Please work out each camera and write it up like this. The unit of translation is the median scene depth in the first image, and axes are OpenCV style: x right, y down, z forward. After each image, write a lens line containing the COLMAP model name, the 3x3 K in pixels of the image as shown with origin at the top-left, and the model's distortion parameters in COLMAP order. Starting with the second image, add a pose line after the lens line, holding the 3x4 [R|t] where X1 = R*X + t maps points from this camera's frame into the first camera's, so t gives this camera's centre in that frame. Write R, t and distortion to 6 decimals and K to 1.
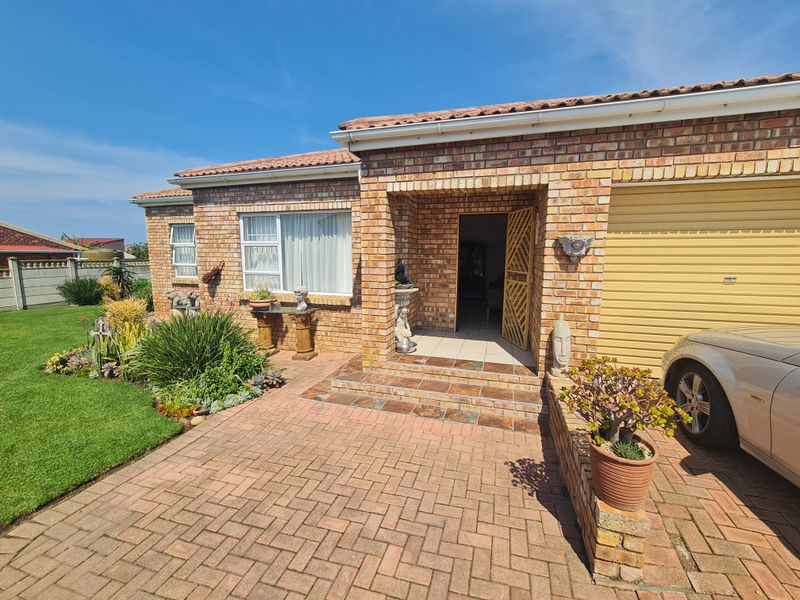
lens RADIAL K [[328.2, 0, 405.2], [0, 328.2, 295.6], [0, 0, 1]] dist [-0.002339, 0.000005]
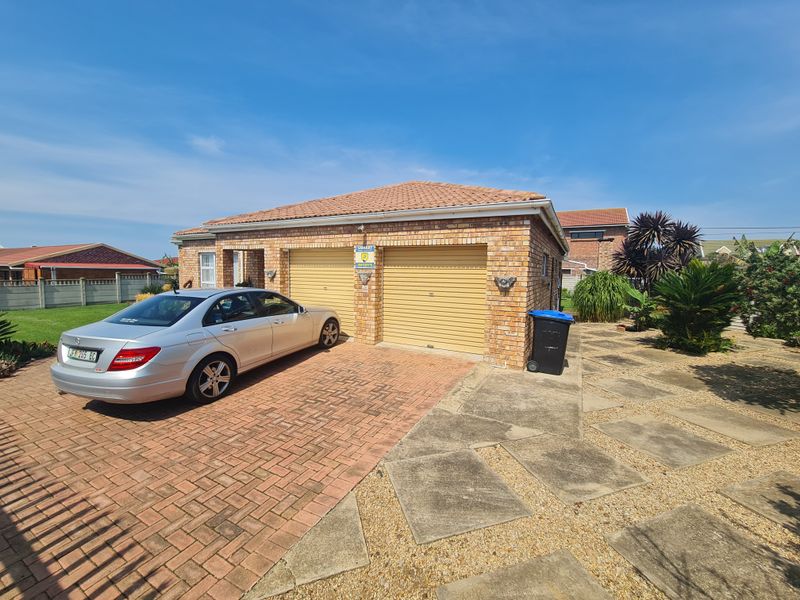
lens RADIAL K [[328.2, 0, 405.2], [0, 328.2, 295.6], [0, 0, 1]] dist [-0.002339, 0.000005]
pose [[0.979289, 0.032370, -0.199865, 1.062279], [-0.043701, 0.997662, -0.052545, 0.050016], [0.197697, 0.060191, 0.978413, -0.630735]]
